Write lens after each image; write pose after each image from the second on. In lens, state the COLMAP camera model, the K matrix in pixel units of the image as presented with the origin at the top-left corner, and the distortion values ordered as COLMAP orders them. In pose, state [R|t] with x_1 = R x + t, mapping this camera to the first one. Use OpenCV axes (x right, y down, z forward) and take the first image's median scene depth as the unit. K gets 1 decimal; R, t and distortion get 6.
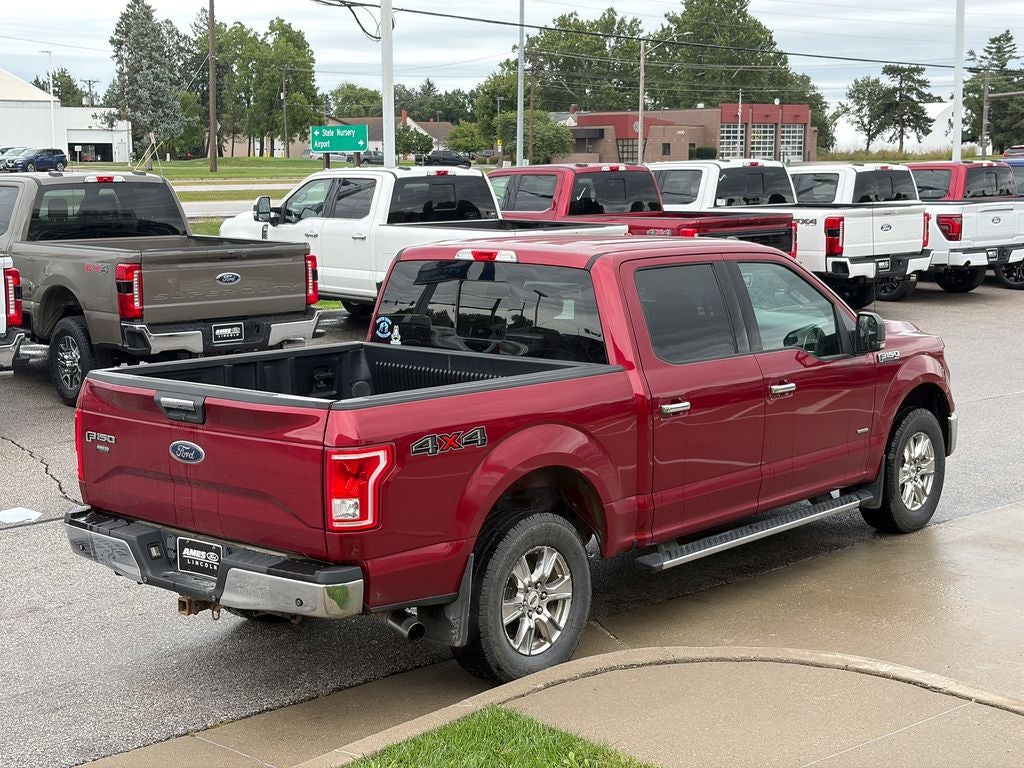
lens RADIAL K [[1510.2, 0, 512.0], [0, 1510.2, 384.0], [0, 0, 1]] dist [0.184558, -0.135685]
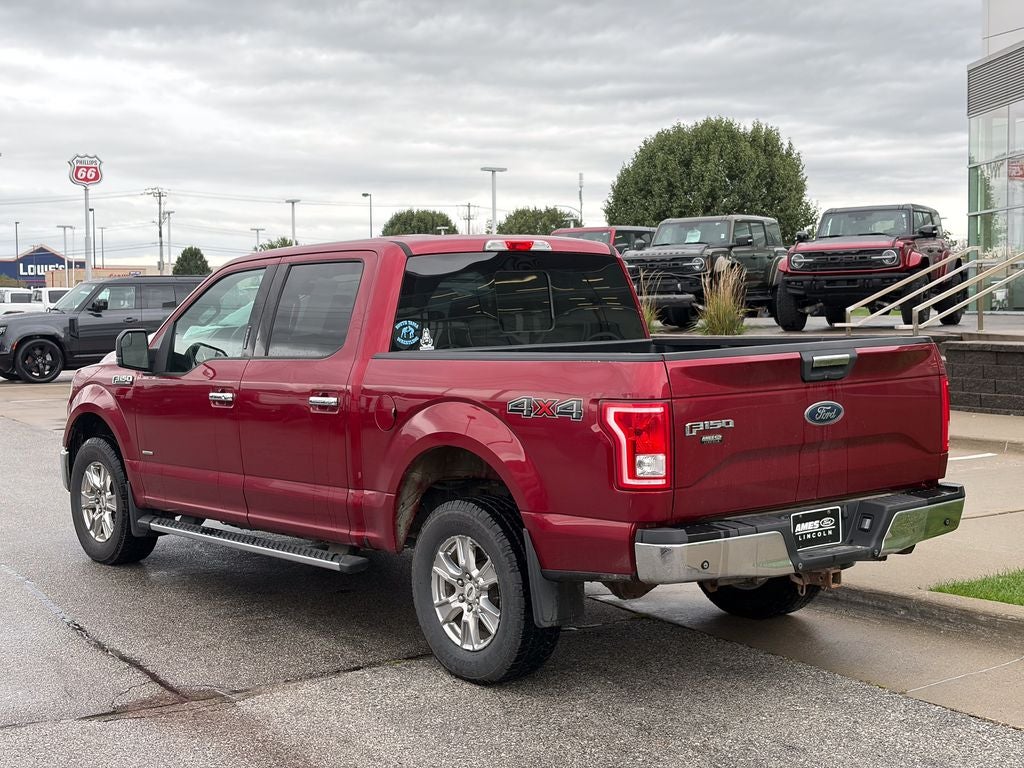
lens RADIAL K [[1510.2, 0, 512.0], [0, 1510.2, 384.0], [0, 0, 1]] dist [0.184558, -0.135685]
pose [[0.178809, -0.053201, 0.982444, -1.080568], [0.156484, 0.987364, 0.024987, -0.024690], [-0.971360, 0.149269, 0.184874, 0.930781]]
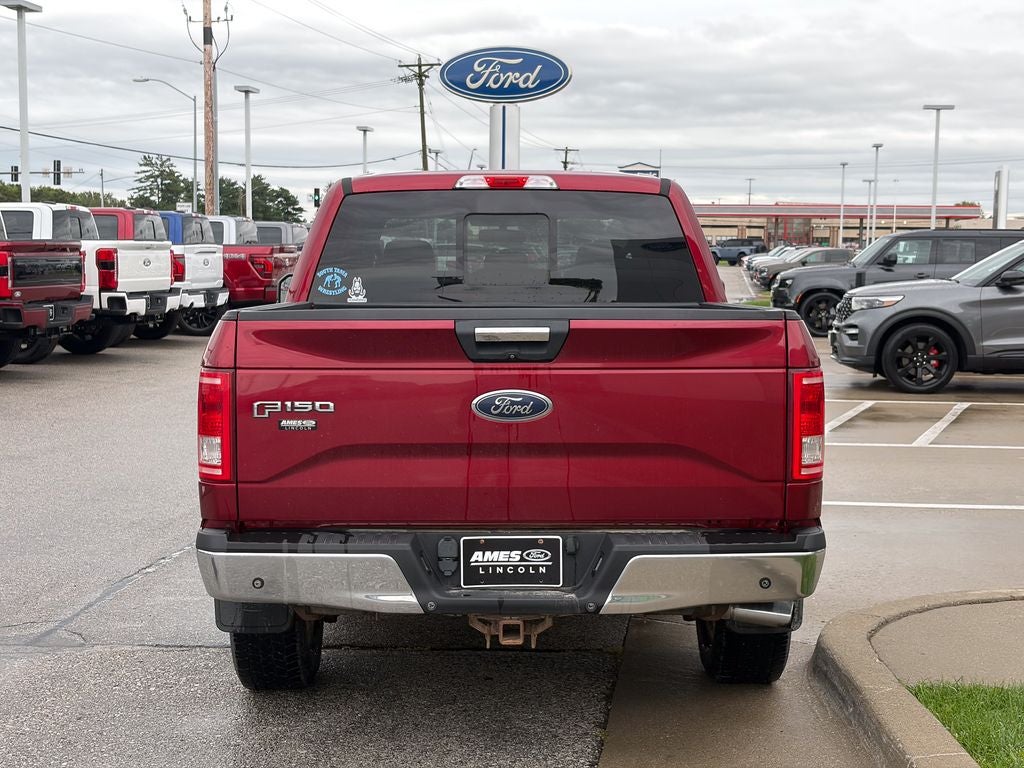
lens RADIAL K [[1510.2, 0, 512.0], [0, 1510.2, 384.0], [0, 0, 1]] dist [0.184558, -0.135685]
pose [[0.747337, -0.042145, 0.663108, -0.615167], [0.081685, 0.996244, -0.028742, 0.050259], [-0.659405, 0.075646, 0.747972, 0.447494]]
